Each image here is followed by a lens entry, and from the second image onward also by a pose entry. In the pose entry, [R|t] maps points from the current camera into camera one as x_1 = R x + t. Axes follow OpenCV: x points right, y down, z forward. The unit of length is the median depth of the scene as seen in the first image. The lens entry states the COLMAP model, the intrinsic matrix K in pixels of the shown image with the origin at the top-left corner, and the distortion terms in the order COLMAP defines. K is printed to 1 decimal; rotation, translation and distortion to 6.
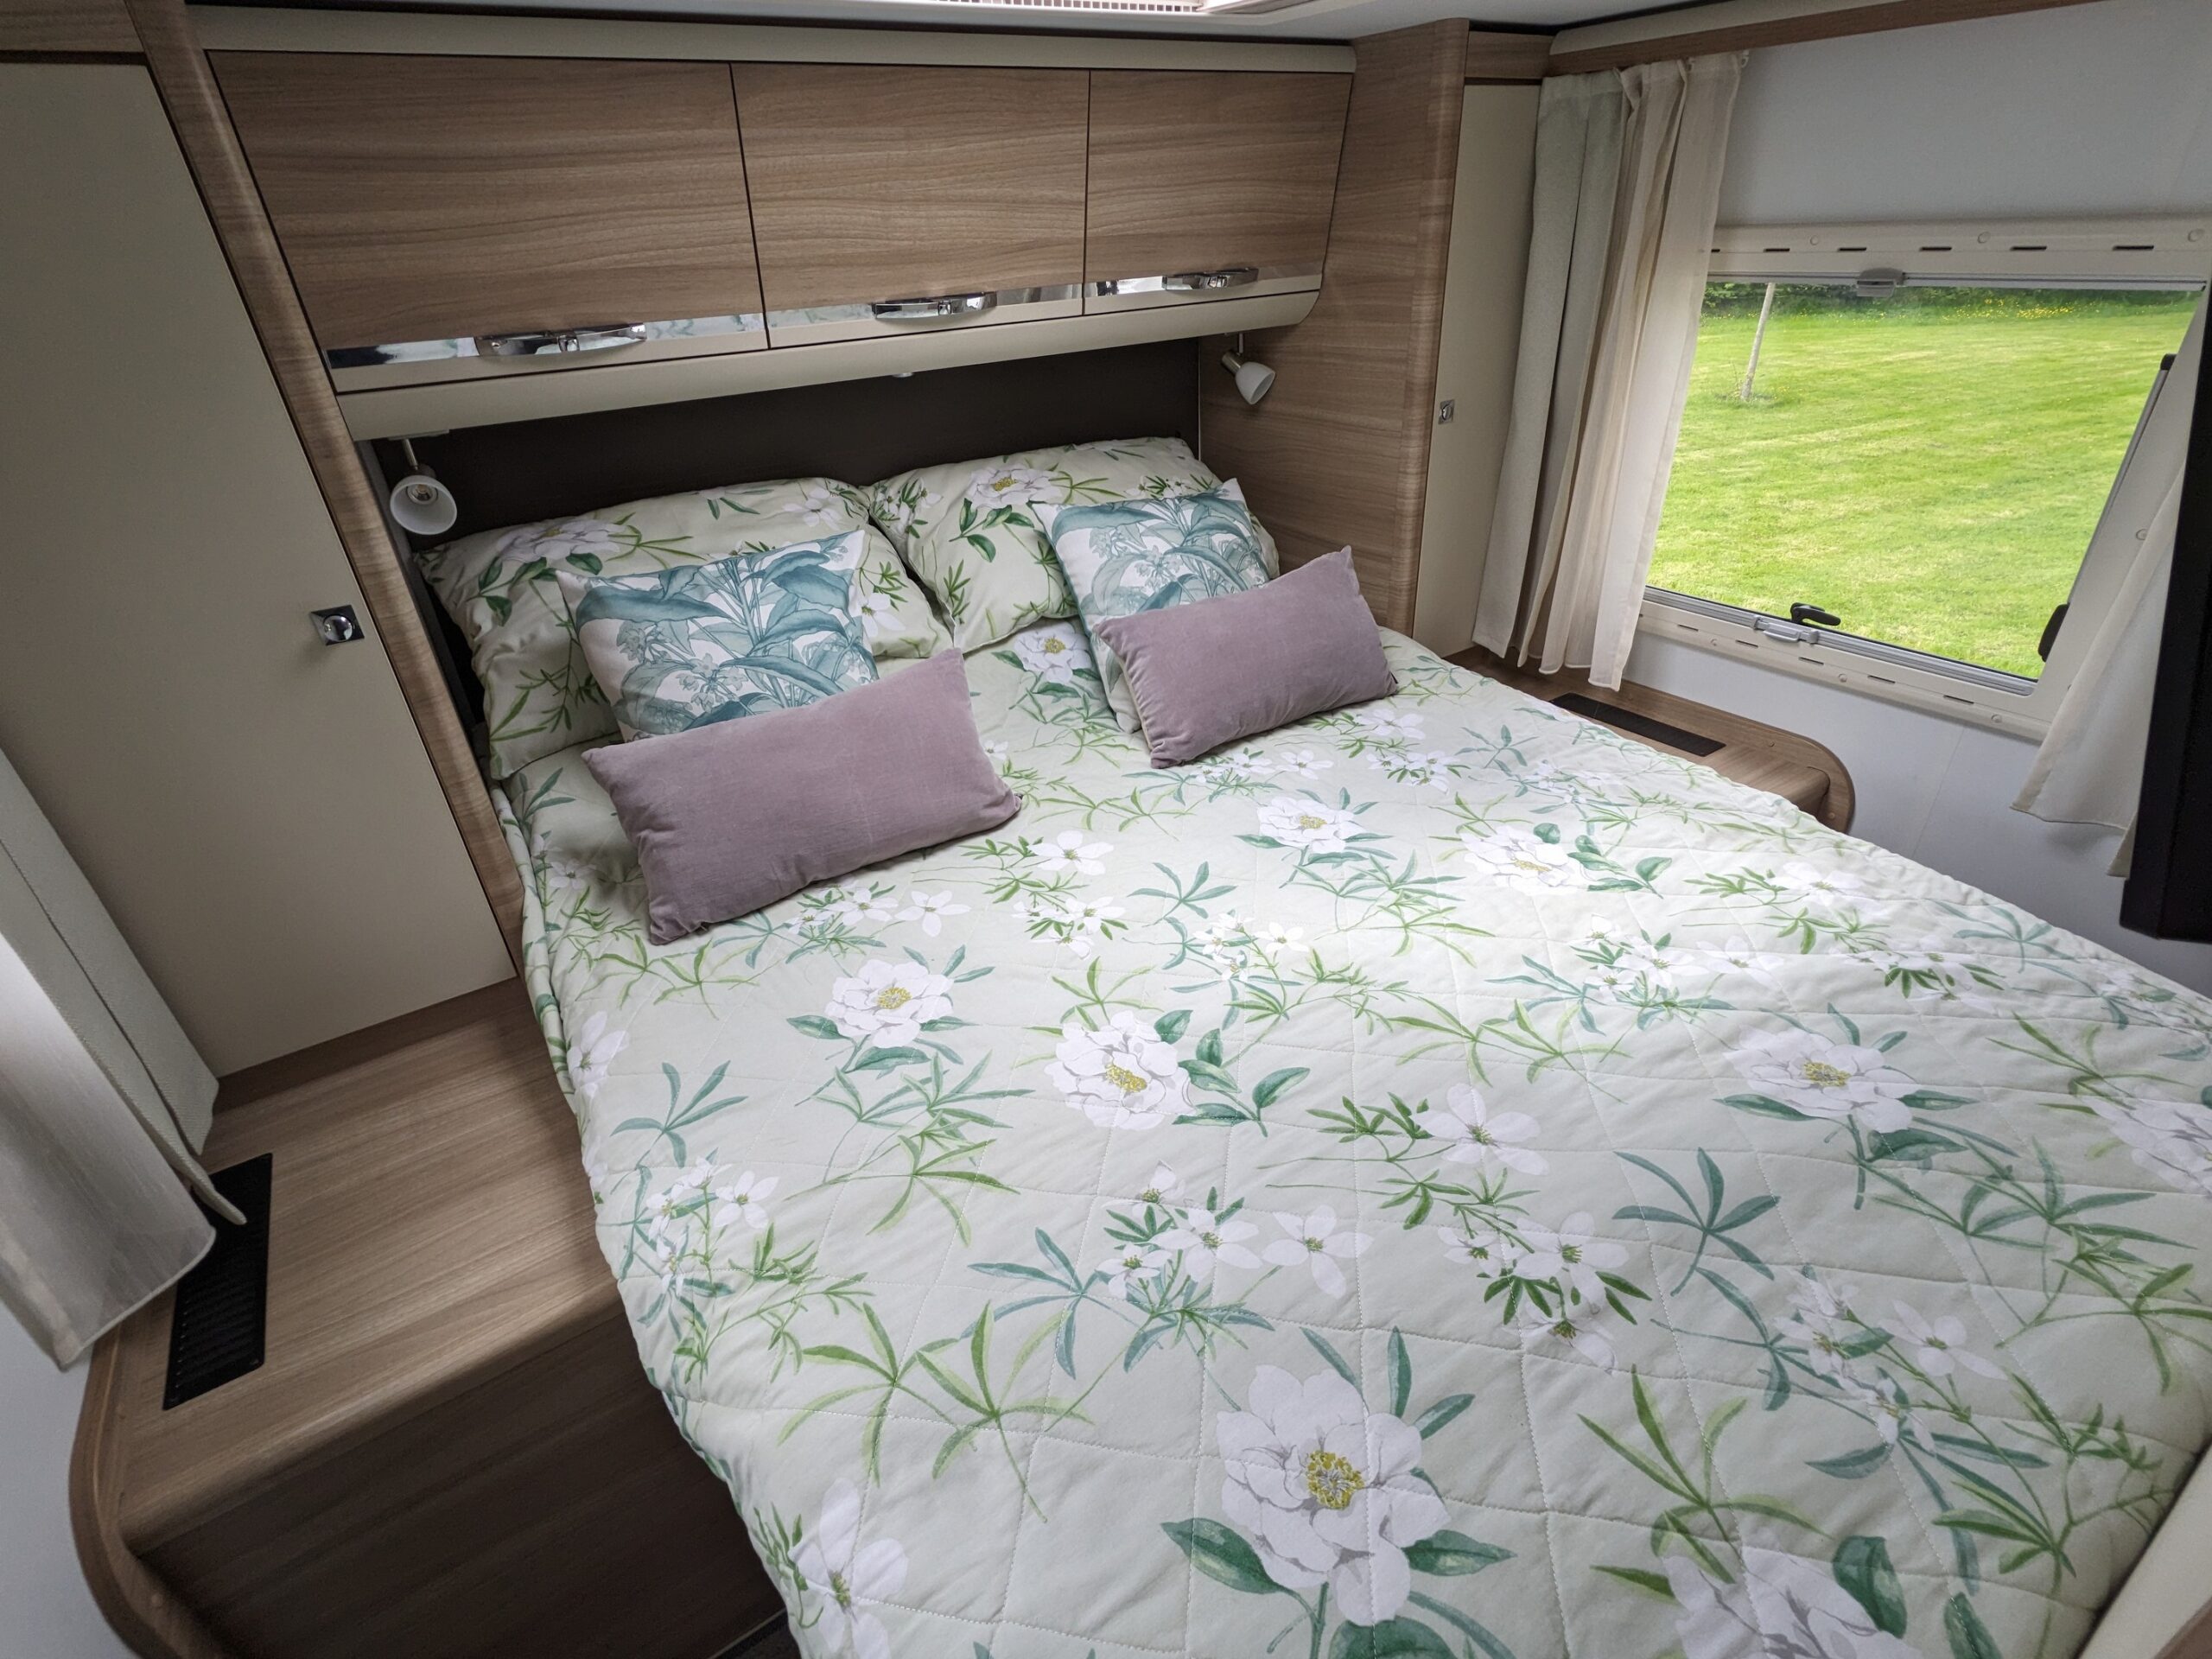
lens RADIAL K [[1064.1, 0, 1096.1], [0, 1064.1, 830.8], [0, 0, 1]] dist [-0.007518, 0.002765]
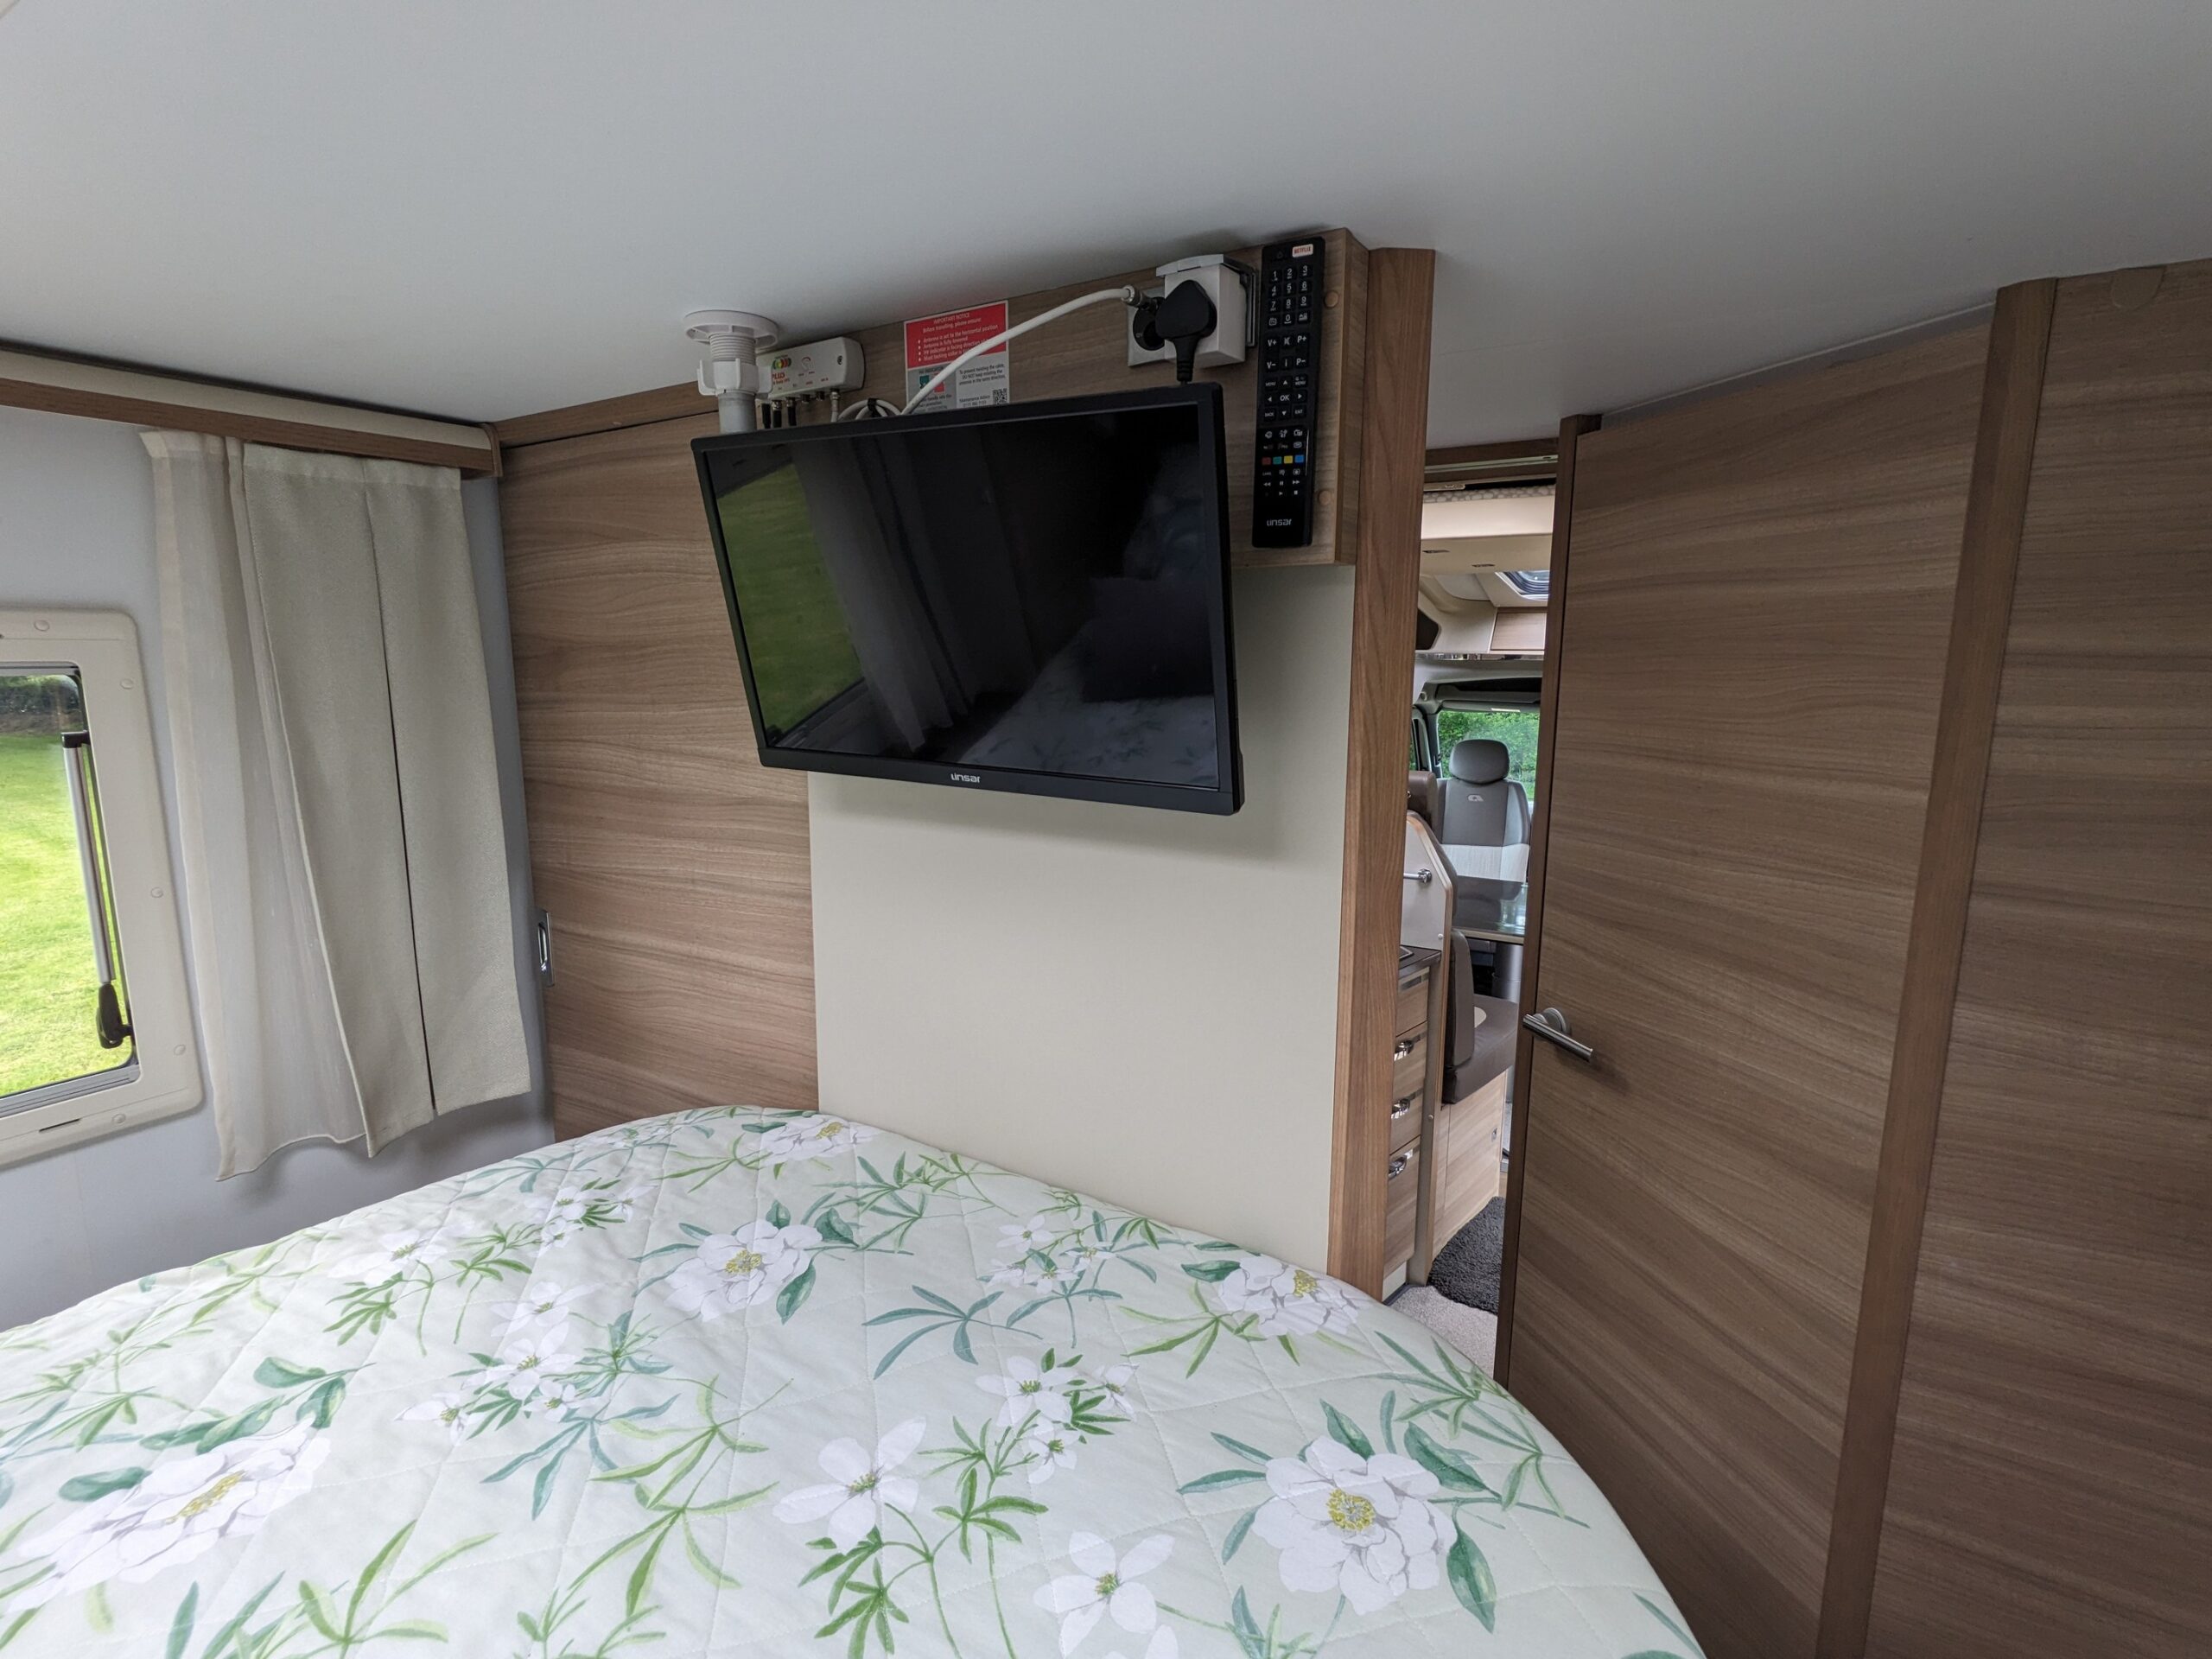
lens RADIAL K [[1064.1, 0, 1116.3], [0, 1064.1, 830.4], [0, 0, 1]] dist [-0.007518, 0.002765]
pose [[-0.431185, -0.099122, 0.896802, -0.434480], [0.470299, 0.823551, 0.317147, -0.318454], [-0.769999, 0.558514, -0.308486, 0.836842]]
